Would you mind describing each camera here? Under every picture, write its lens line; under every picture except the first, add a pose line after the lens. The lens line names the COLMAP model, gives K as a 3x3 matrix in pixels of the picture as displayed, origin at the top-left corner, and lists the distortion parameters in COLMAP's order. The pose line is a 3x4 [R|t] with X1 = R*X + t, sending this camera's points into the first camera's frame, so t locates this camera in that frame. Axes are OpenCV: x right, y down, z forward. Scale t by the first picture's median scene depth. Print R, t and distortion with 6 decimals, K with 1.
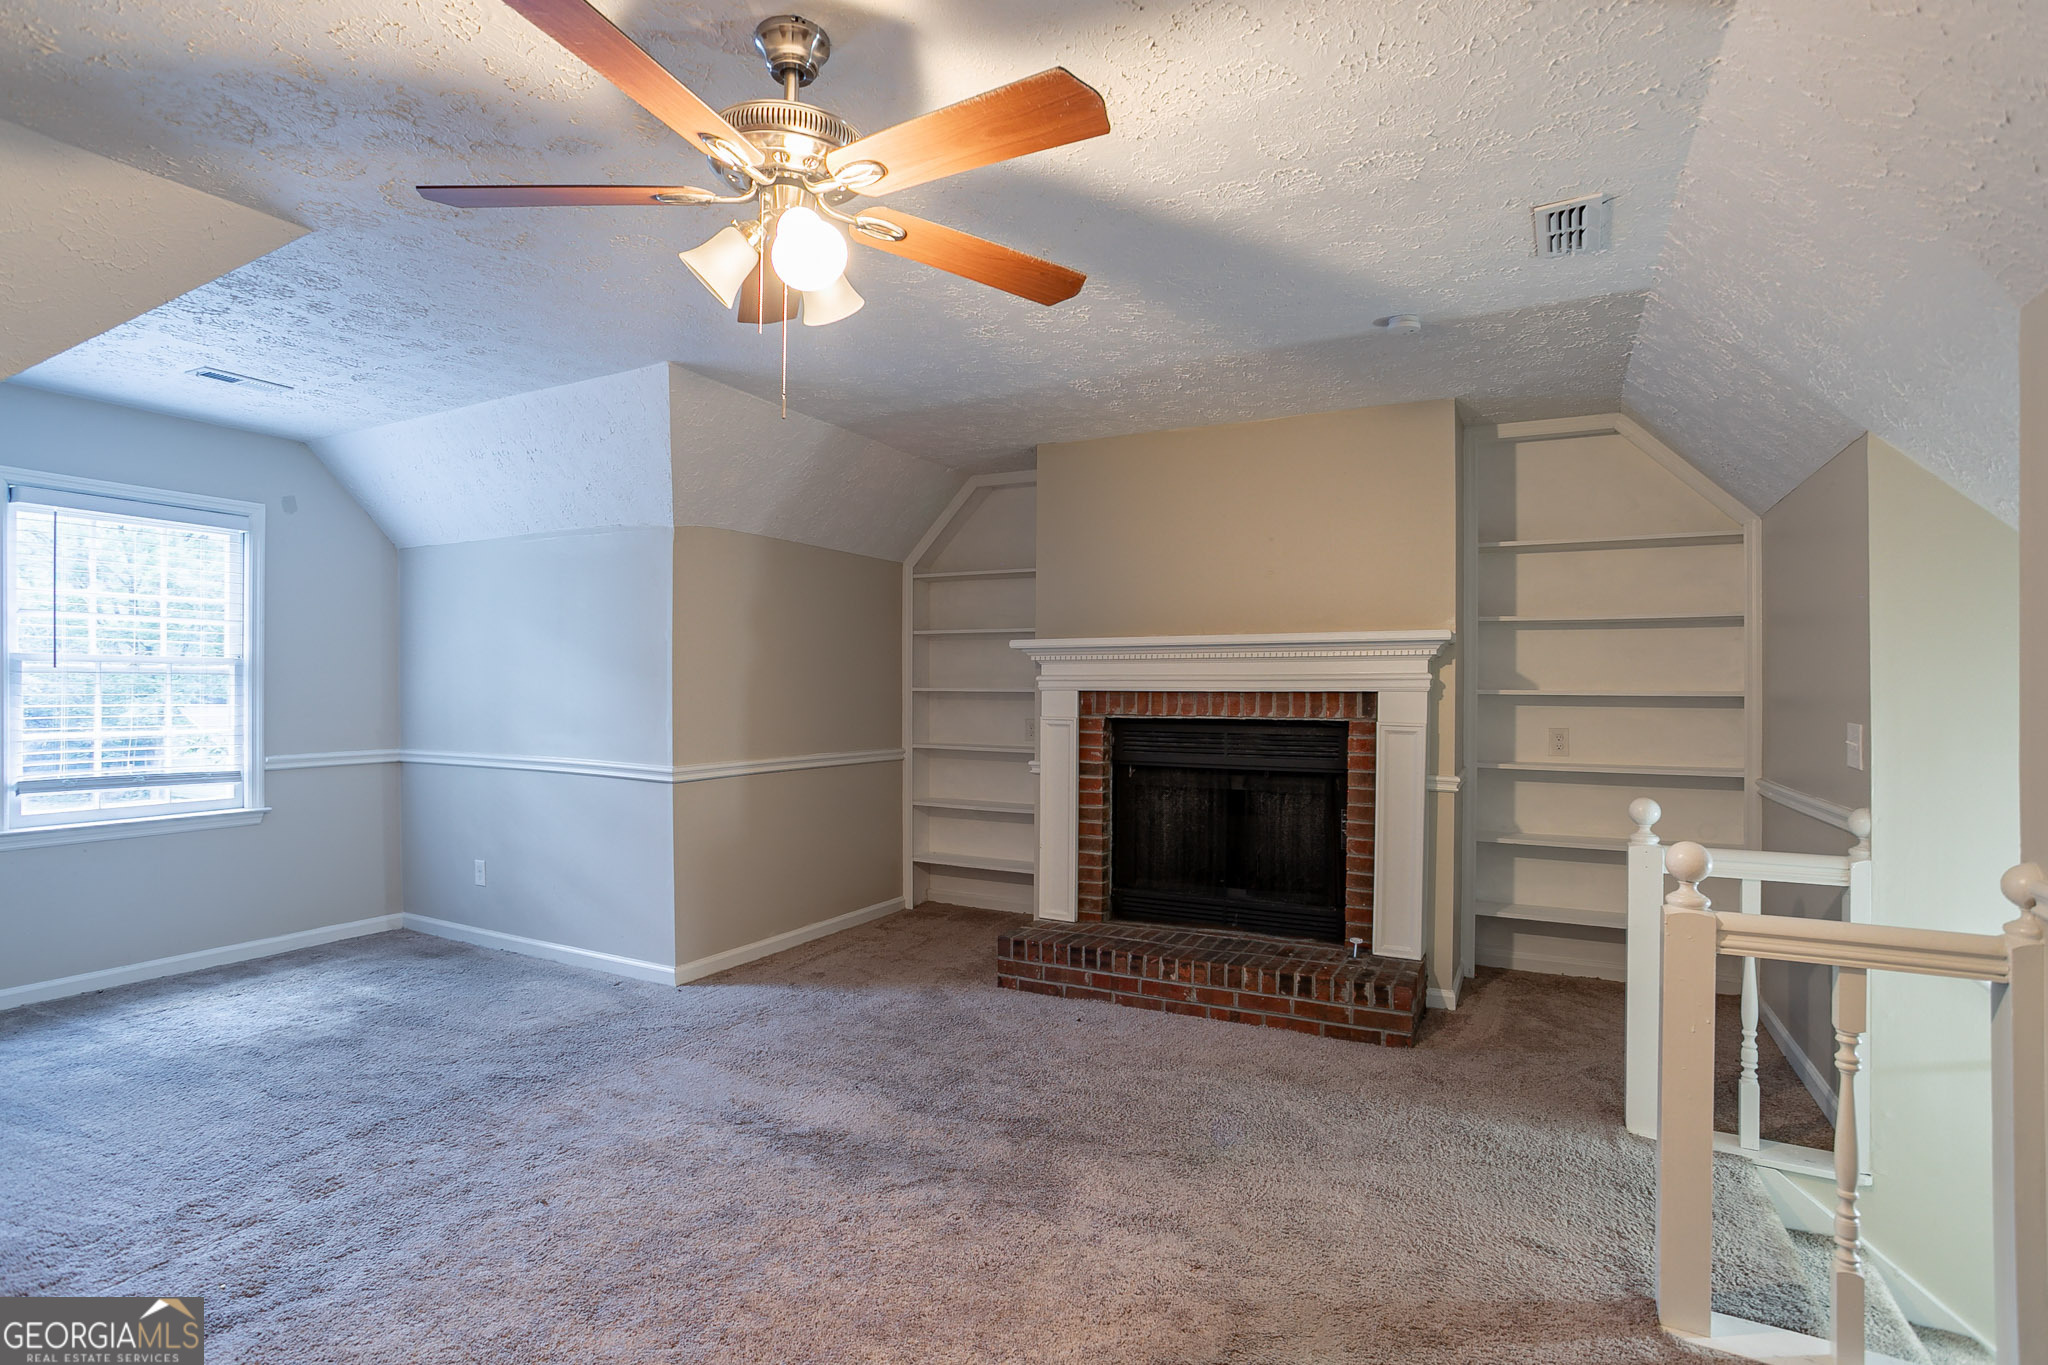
lens RADIAL K [[990.0, 0, 1019.7], [0, 990.0, 690.8], [0, 0, 1]] dist [0.000665, 0.000018]
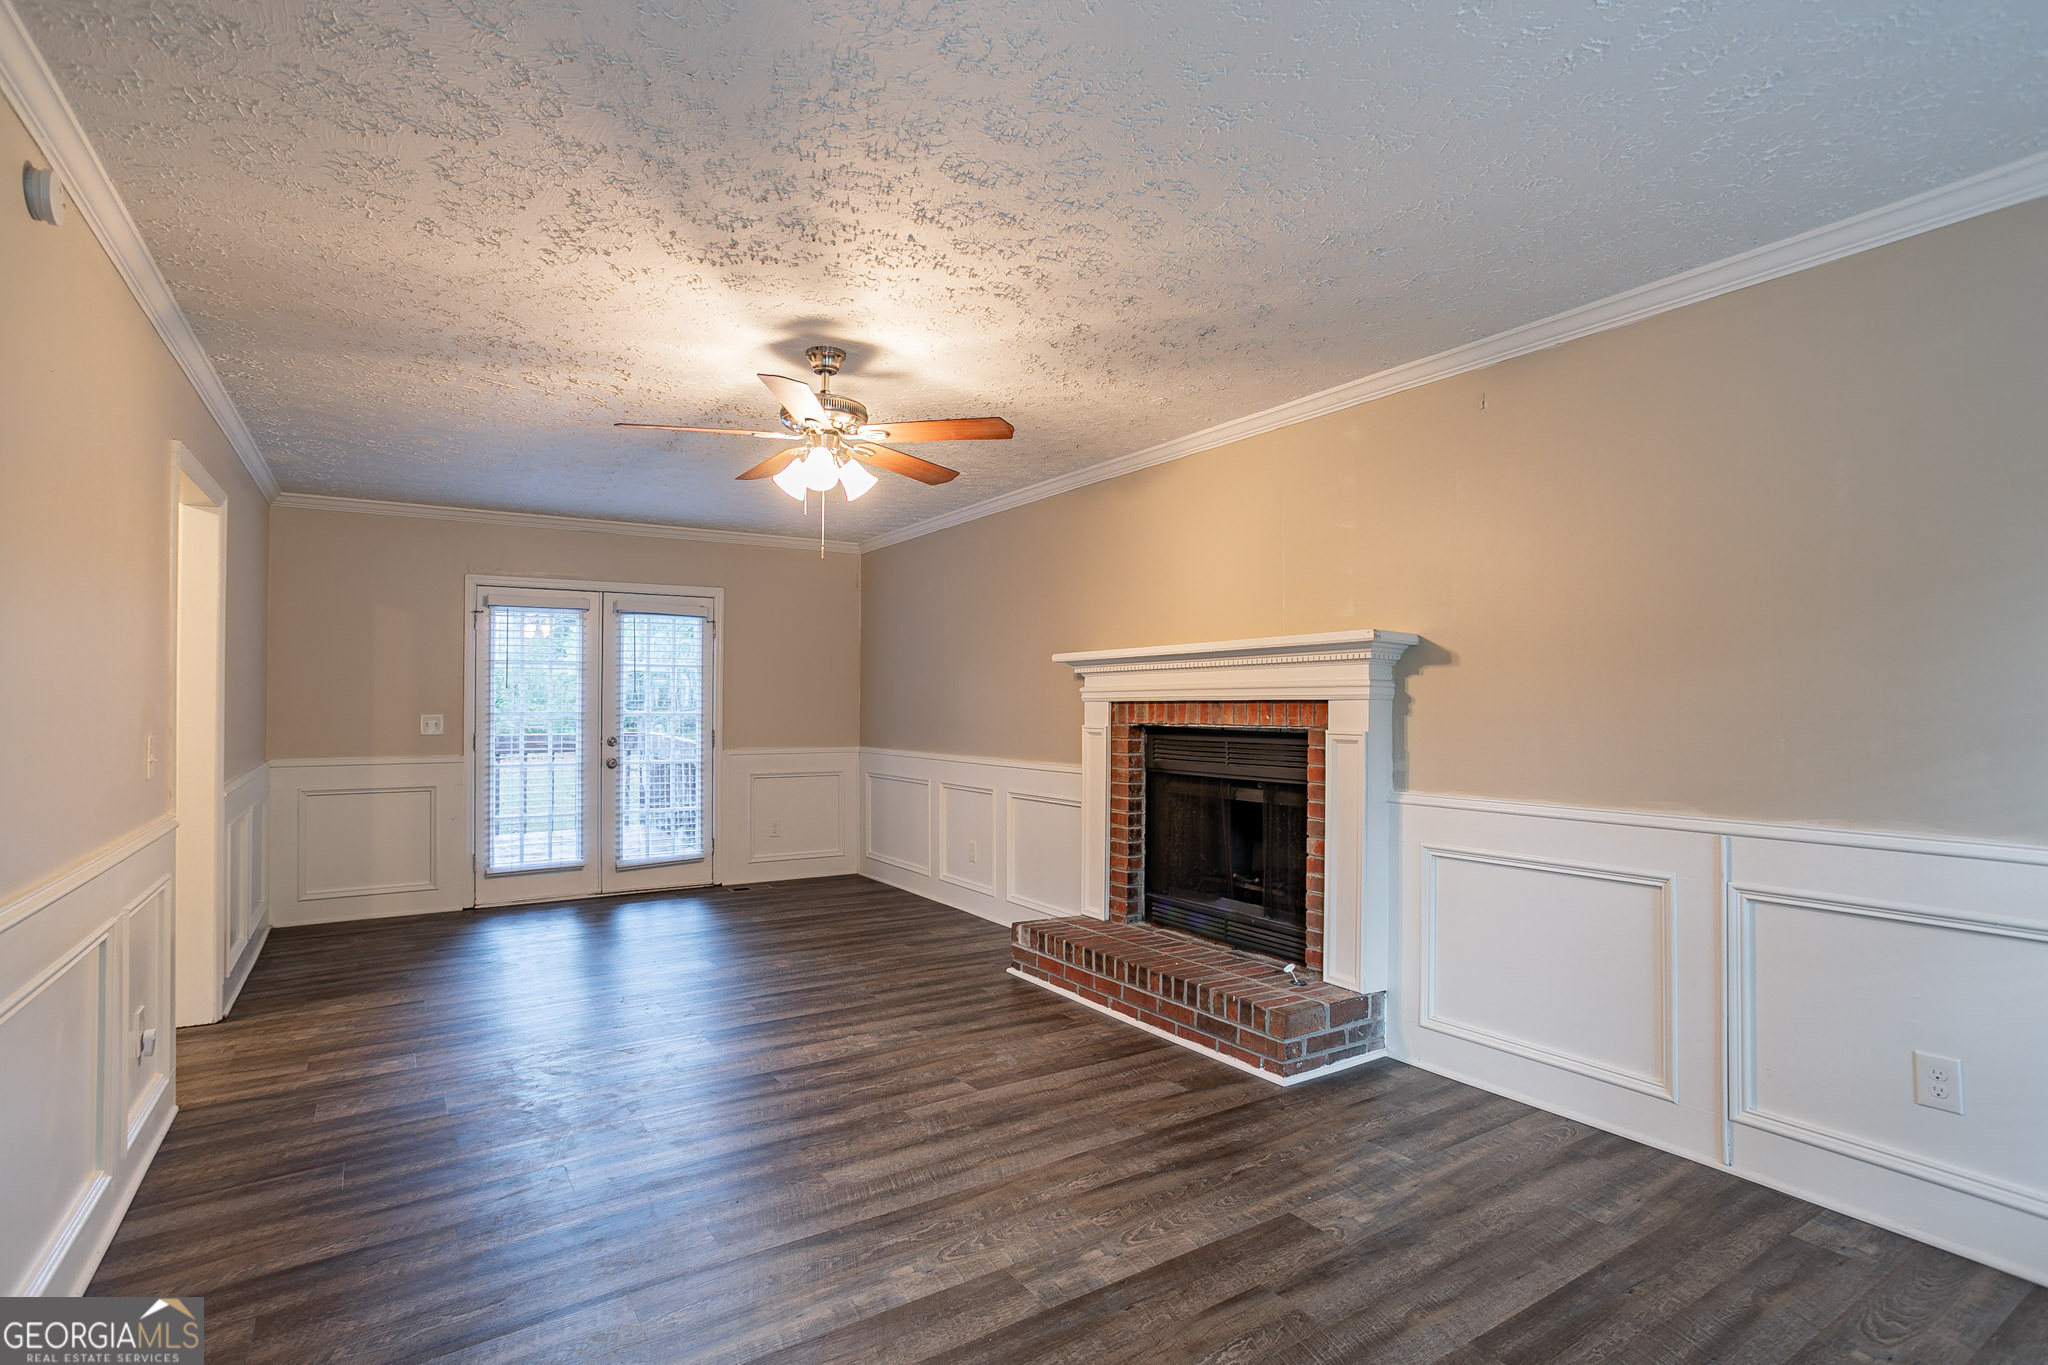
lens RADIAL K [[990.0, 0, 1023.1], [0, 990.0, 687.4], [0, 0, 1]] dist [0.000665, 0.000018]
pose [[0.870689, -0.019339, -0.491454, 0.503155], [0.012155, 0.999768, -0.017809, 0.003706], [0.491684, 0.009532, 0.870721, 0.046394]]
